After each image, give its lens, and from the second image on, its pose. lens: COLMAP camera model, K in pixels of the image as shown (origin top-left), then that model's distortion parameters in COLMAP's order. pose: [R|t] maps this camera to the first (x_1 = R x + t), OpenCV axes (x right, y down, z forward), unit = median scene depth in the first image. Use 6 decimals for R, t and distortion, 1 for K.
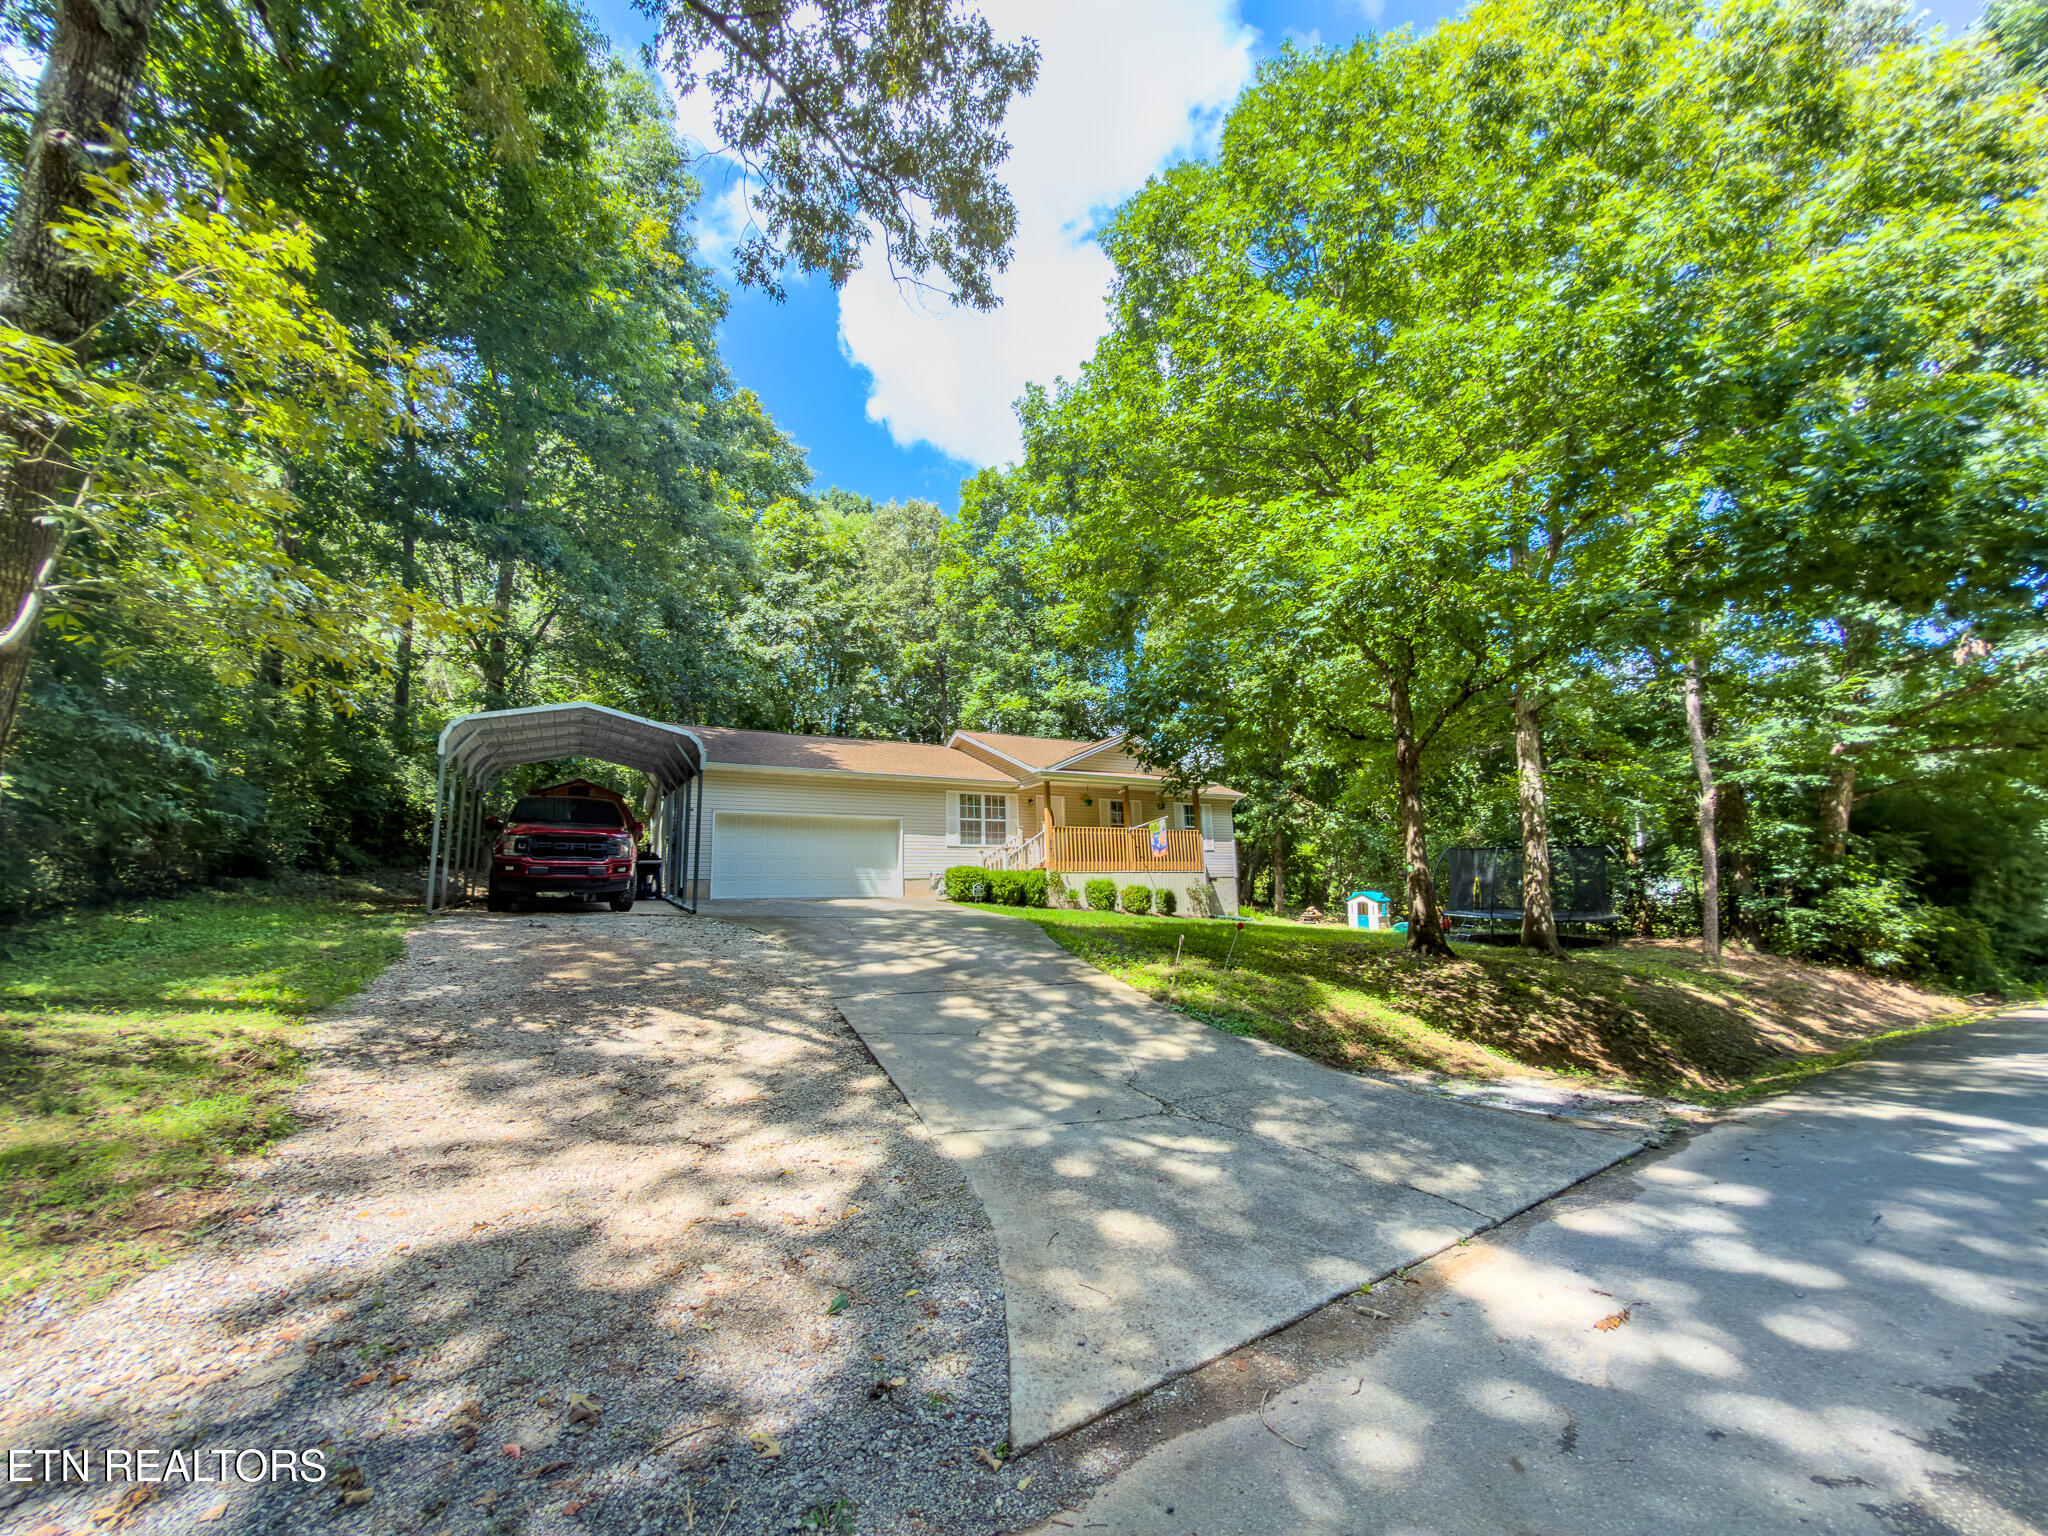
lens RADIAL K [[815.3, 0, 1024.1], [0, 815.3, 764.8], [0, 0, 1]] dist [-0.000807, 0.000198]
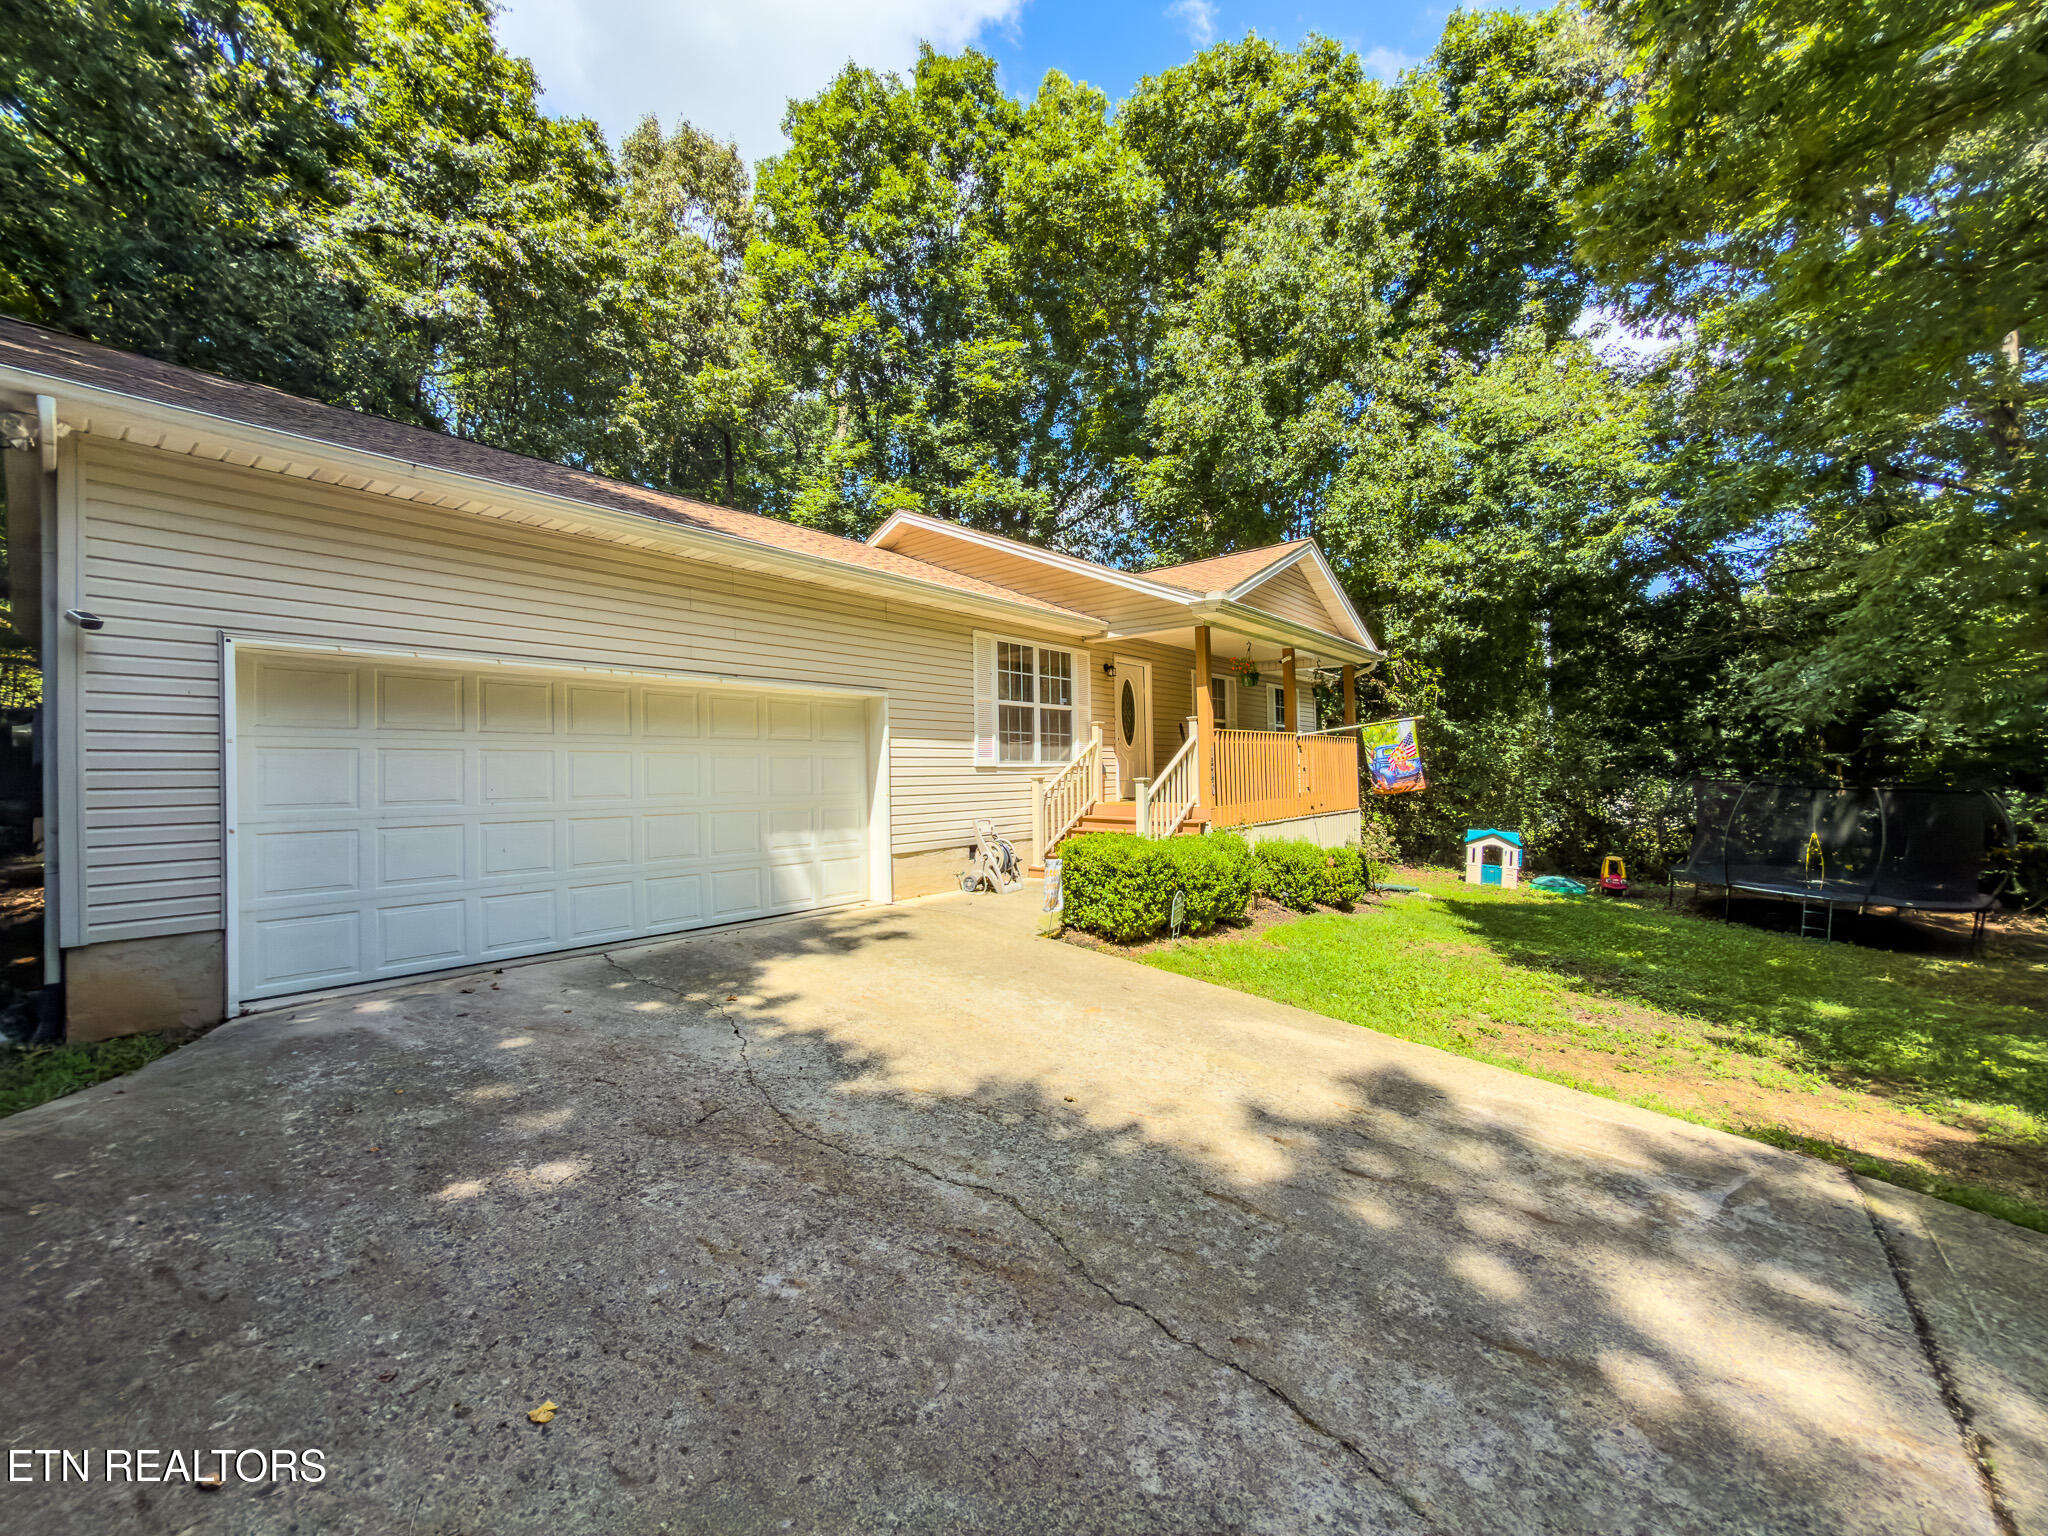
lens RADIAL K [[815.3, 0, 1025.2], [0, 815.3, 772.5], [0, 0, 1]] dist [-0.000807, 0.000198]
pose [[0.936011, 0.012311, 0.351756, -0.147177], [-0.071809, 0.985047, 0.156604, 0.023947], [-0.344568, -0.171843, 0.922899, 0.408010]]
